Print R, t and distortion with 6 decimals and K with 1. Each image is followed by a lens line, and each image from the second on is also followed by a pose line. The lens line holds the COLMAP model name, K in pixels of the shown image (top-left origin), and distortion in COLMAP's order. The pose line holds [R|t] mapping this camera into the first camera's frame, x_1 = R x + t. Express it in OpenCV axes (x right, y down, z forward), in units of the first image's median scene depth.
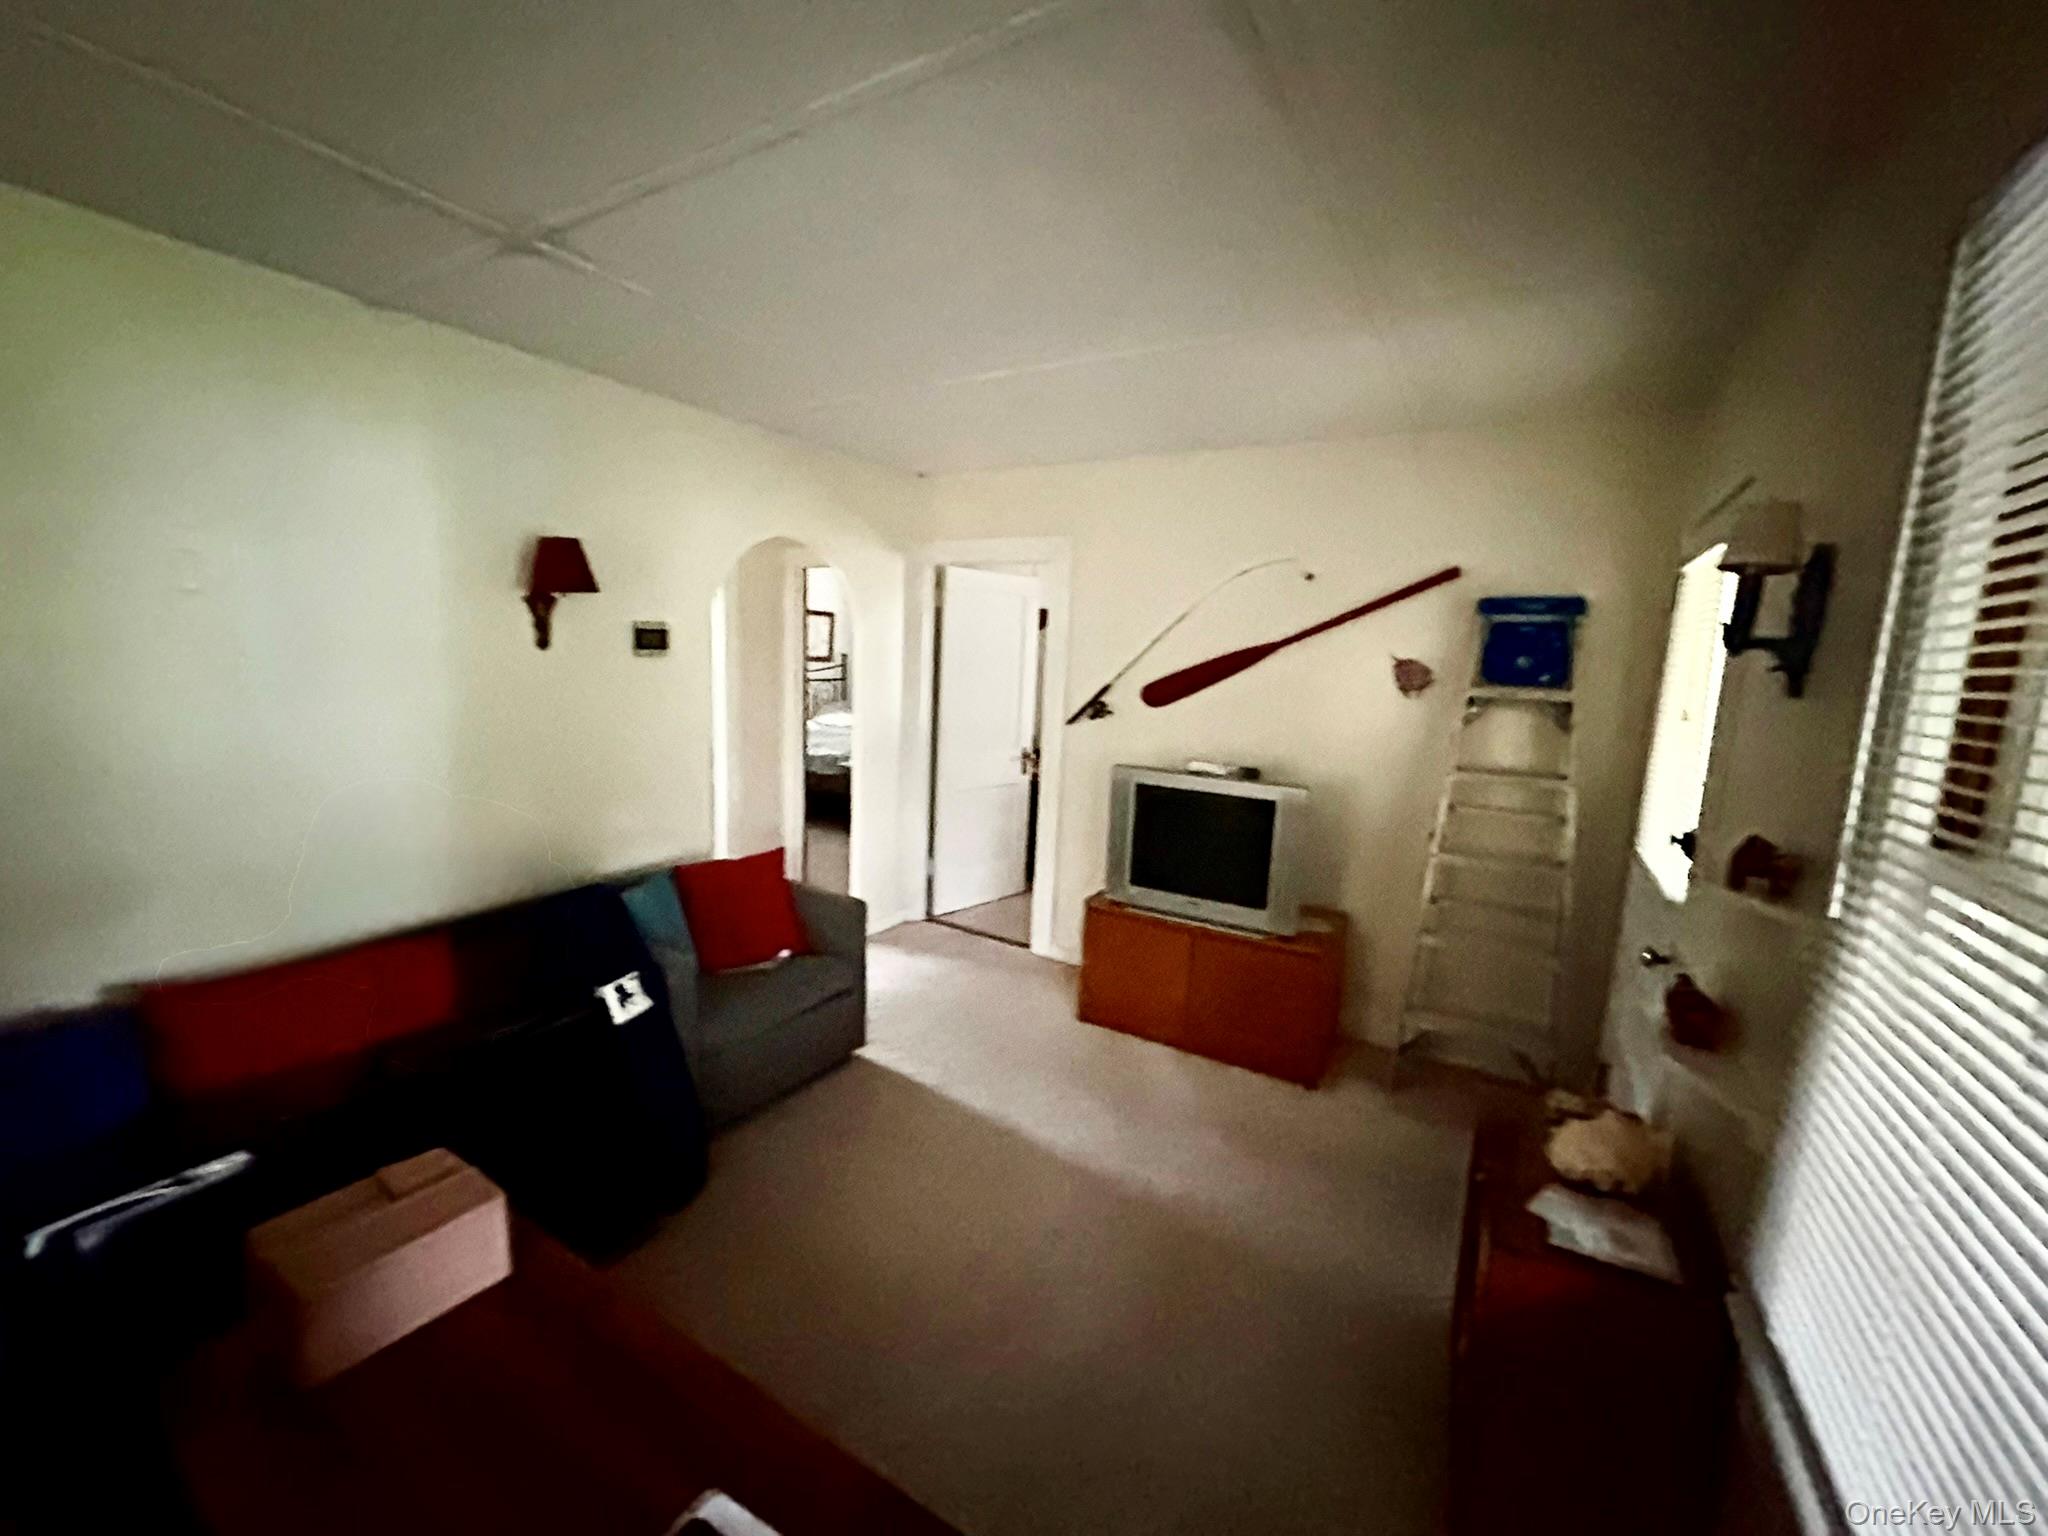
lens RADIAL K [[809.0, 0, 1018.5], [0, 809.0, 774.9], [0, 0, 1]] dist [0.000261, 0.000330]
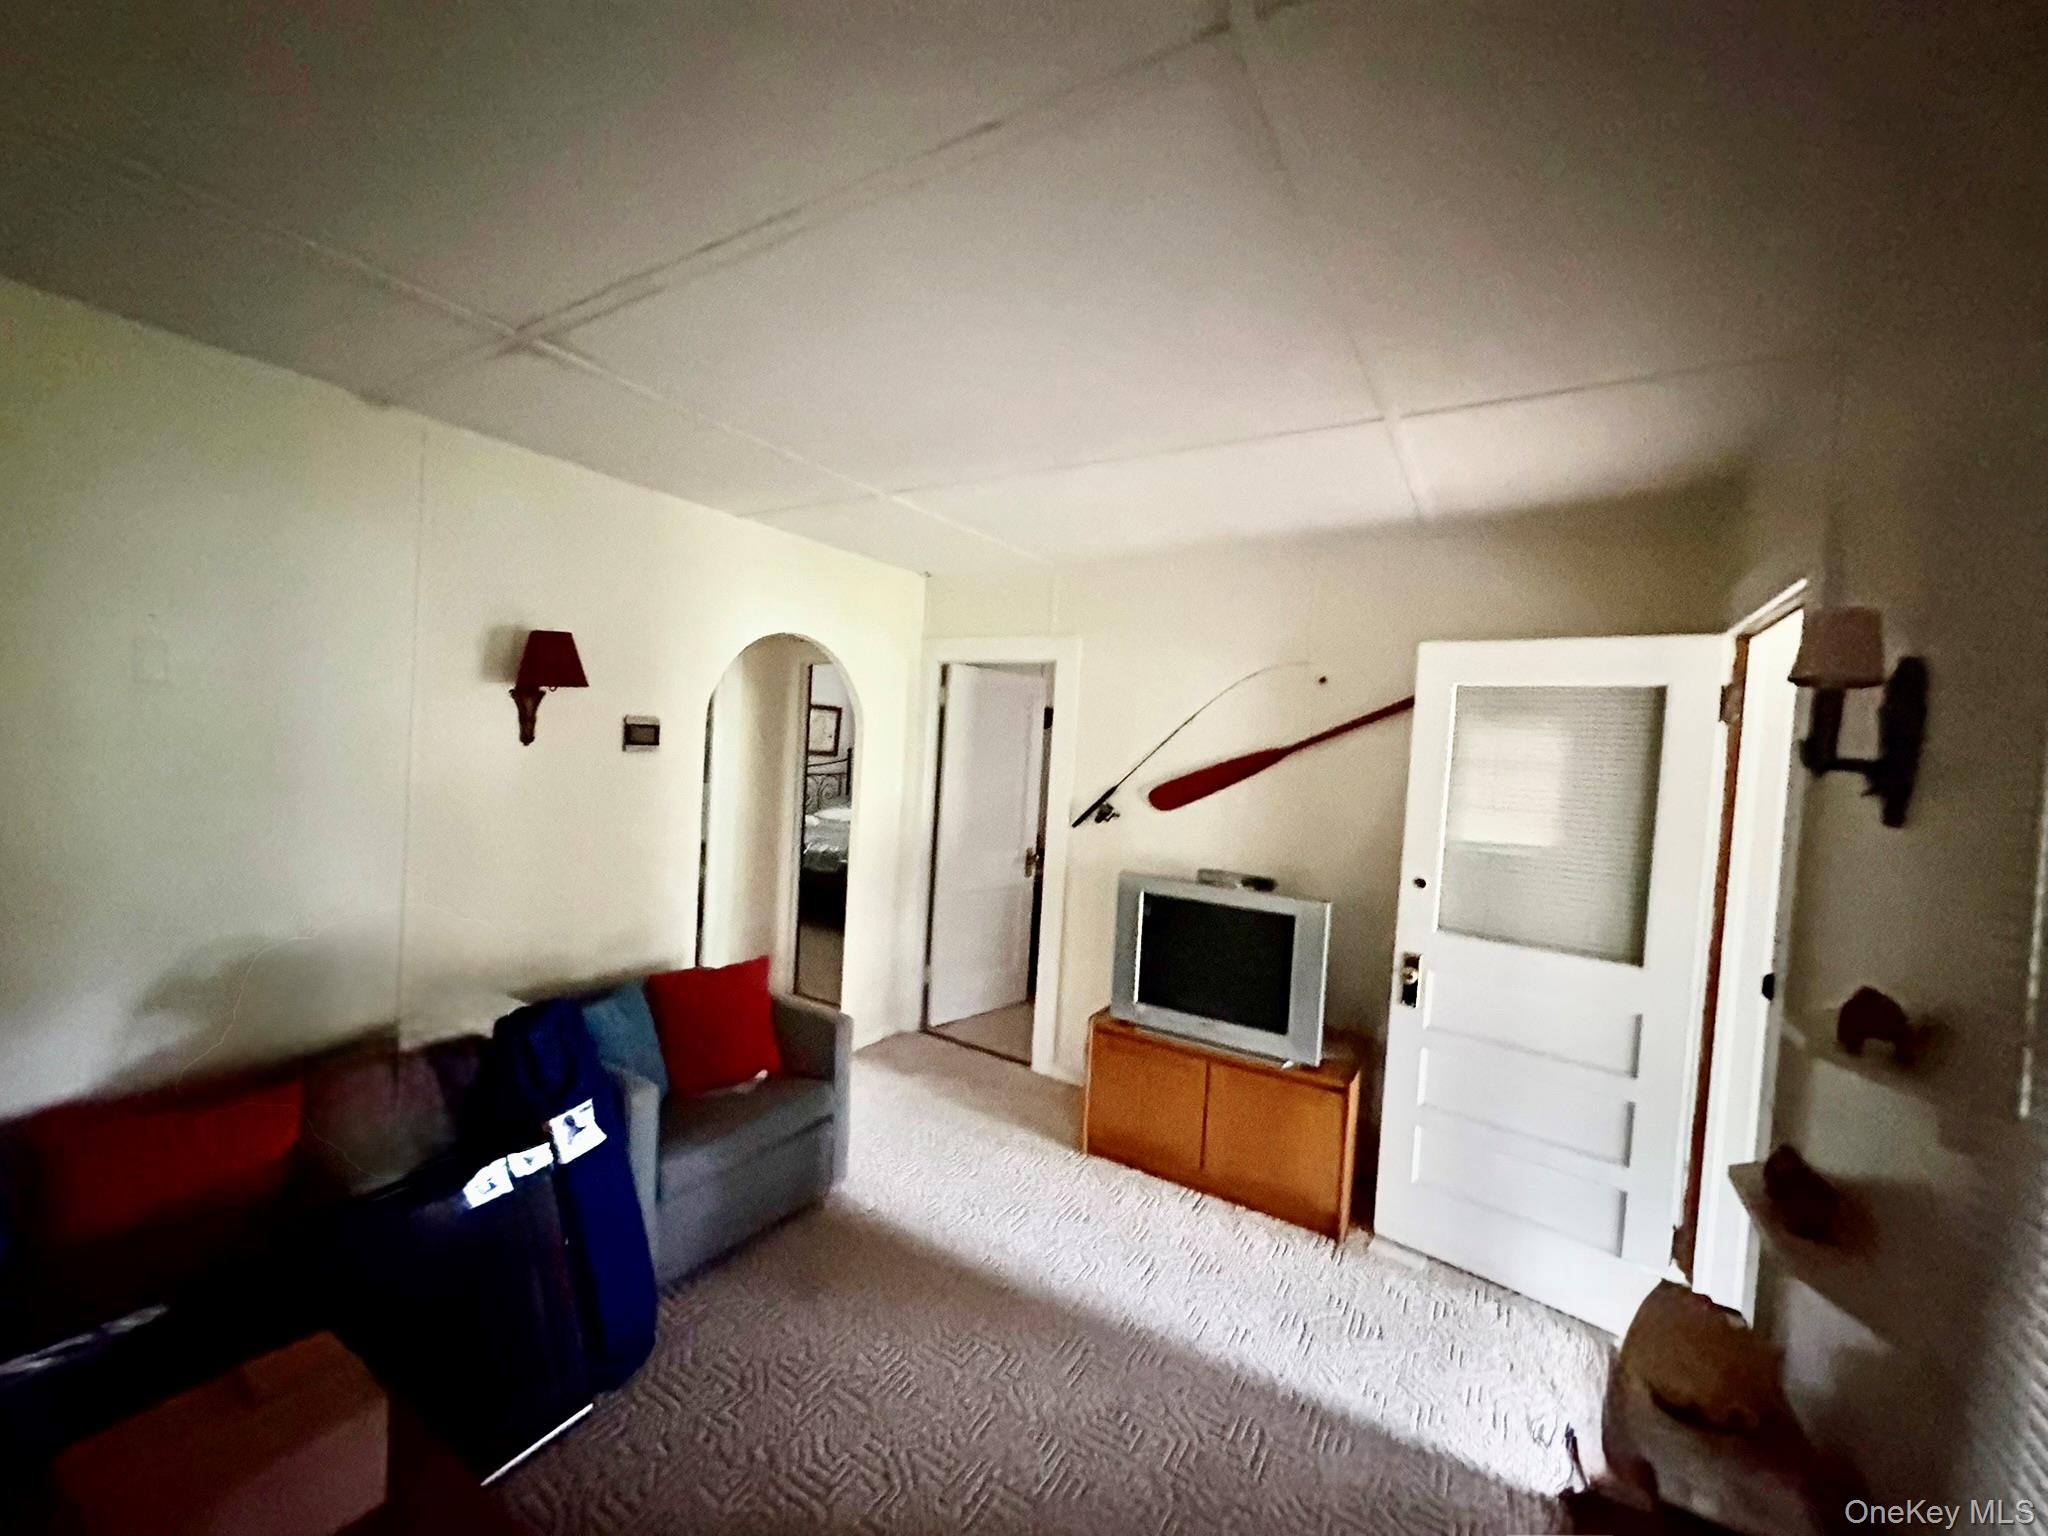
lens RADIAL K [[809.0, 0, 1018.3], [0, 809.0, 773.1], [0, 0, 1]] dist [0.000261, 0.000330]
pose [[0.999851, 0.014289, -0.009689, 0.006797], [-0.015333, 0.992899, -0.117967, -0.015807], [0.007935, 0.118098, 0.992970, 0.050786]]
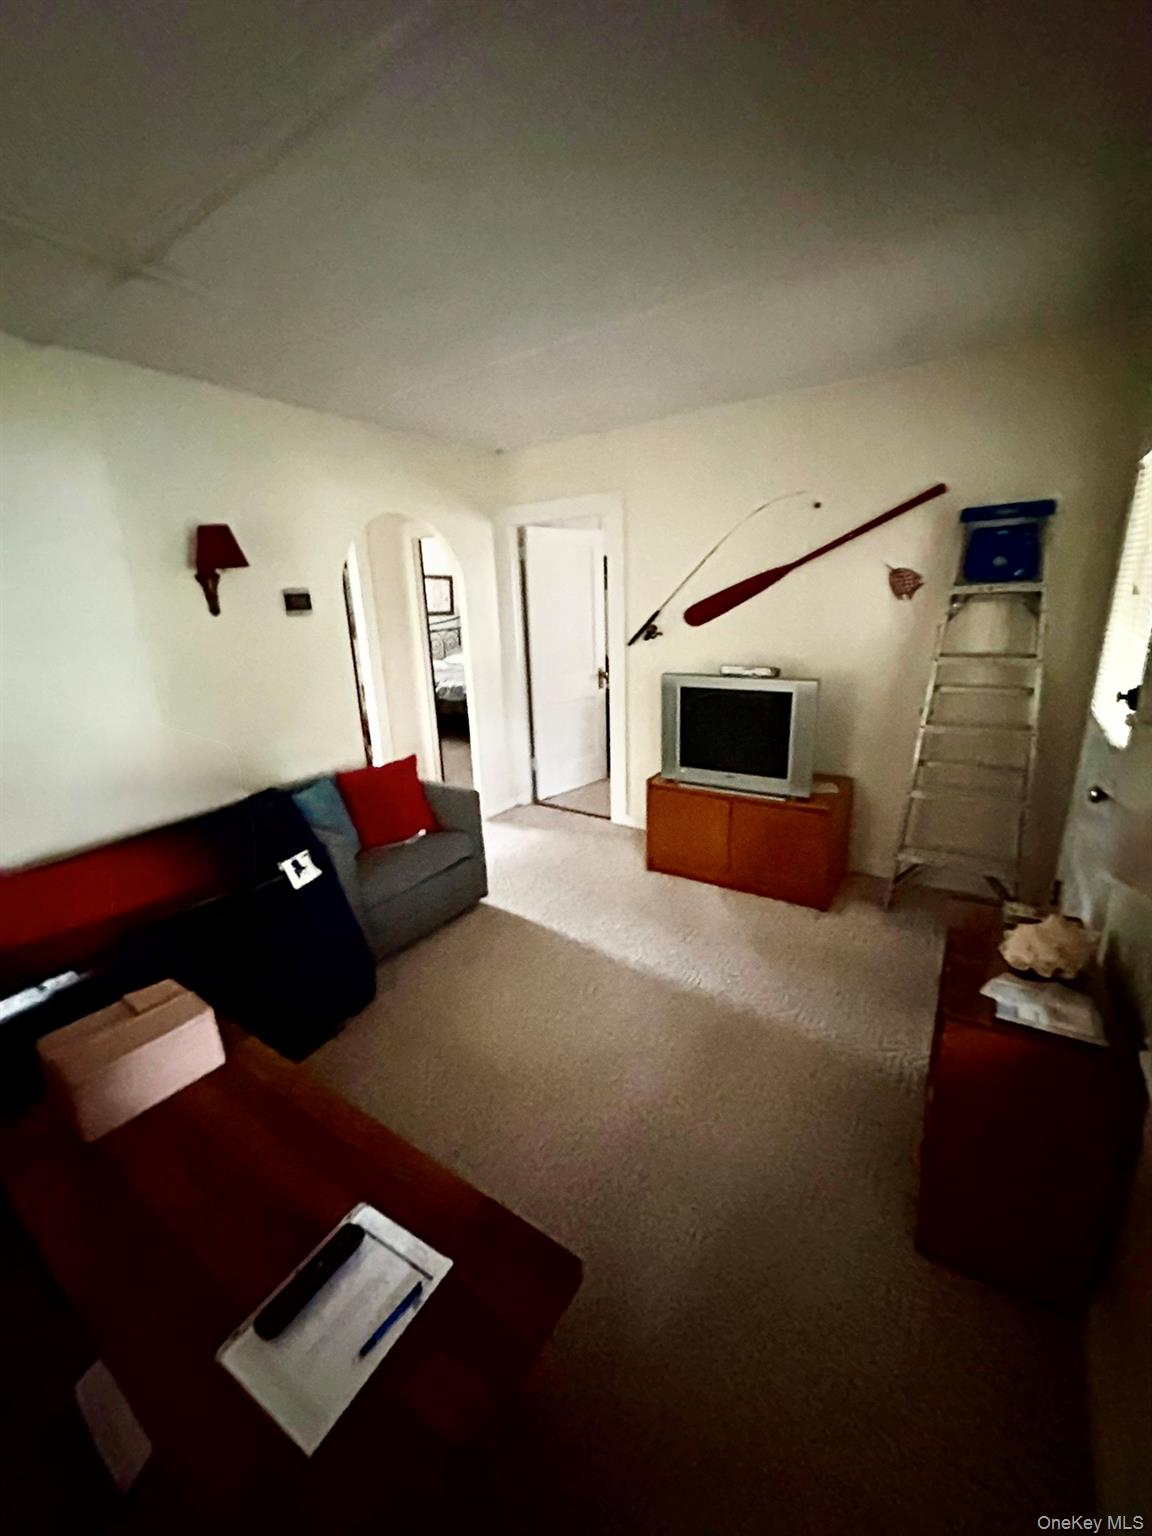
lens RADIAL K [[606.7, 0, 571.2], [0, 606.7, 772.1], [0, 0, 1]] dist [0.000261, 0.000330]
pose [[0.995453, -0.062122, -0.072208, 0.039464], [0.070664, 0.989951, 0.122488, 0.015640], [0.063873, -0.127034, 0.989840, 0.029713]]
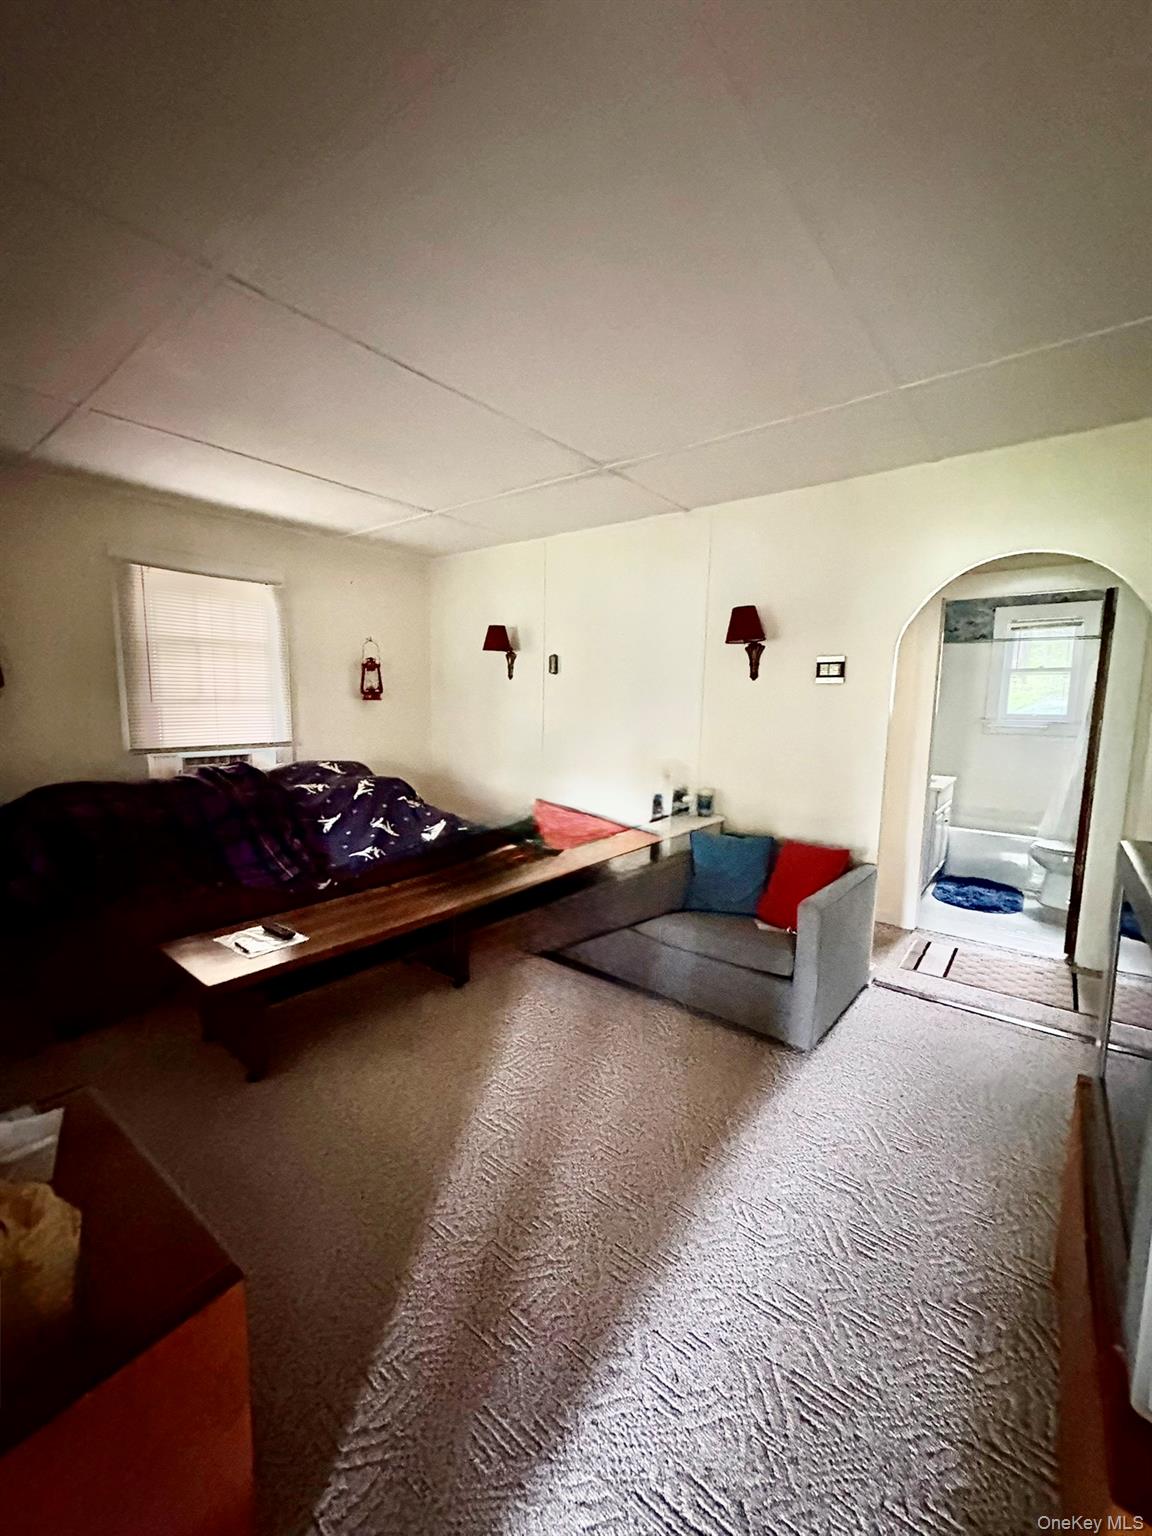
lens RADIAL K [[606.7, 0, 576.4], [0, 606.7, 769.2], [0, 0, 1]] dist [0.000261, 0.000330]
pose [[-0.125378, 0.076721, -0.989138, 0.604548], [-0.173926, 0.979866, 0.098048, -0.037213], [0.976745, 0.184329, -0.109510, 0.776643]]
